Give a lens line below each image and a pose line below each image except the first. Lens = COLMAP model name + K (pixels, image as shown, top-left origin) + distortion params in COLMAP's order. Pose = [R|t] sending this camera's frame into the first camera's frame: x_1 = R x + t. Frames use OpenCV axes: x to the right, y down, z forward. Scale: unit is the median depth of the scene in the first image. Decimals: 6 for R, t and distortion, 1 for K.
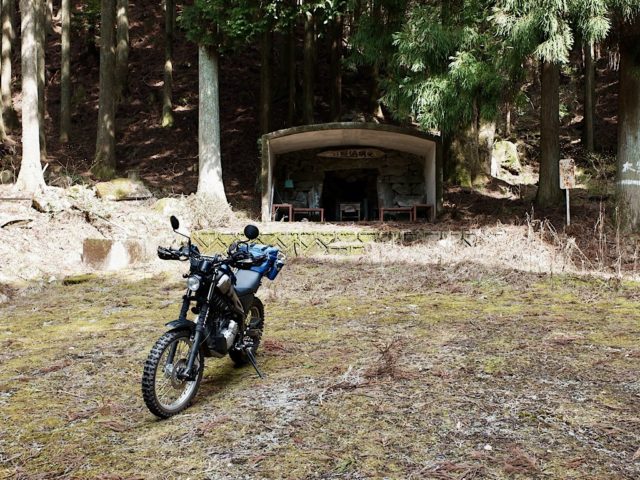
lens RADIAL K [[530.4, 0, 318.6], [0, 530.4, 240.0], [0, 0, 1]] dist [0.010650, 0.000033]
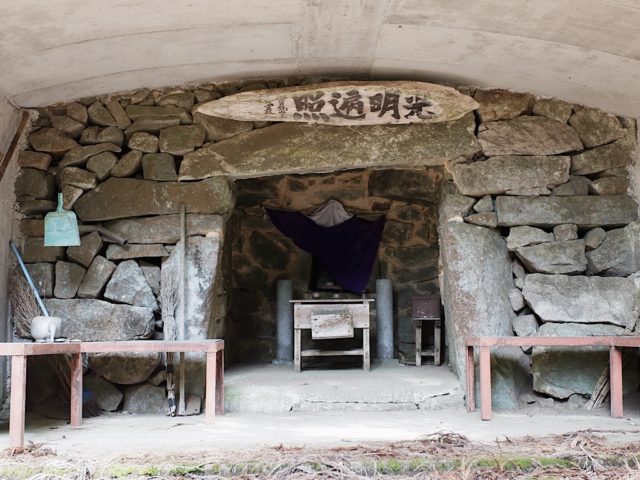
lens RADIAL K [[530.4, 0, 320.7], [0, 530.4, 242.1], [0, 0, 1]] dist [0.010650, 0.000033]
pose [[0.994270, -0.007836, 0.106607, 0.026976], [0.017416, 0.995859, -0.089228, -0.078518], [-0.105466, 0.090574, 0.990290, 0.762294]]
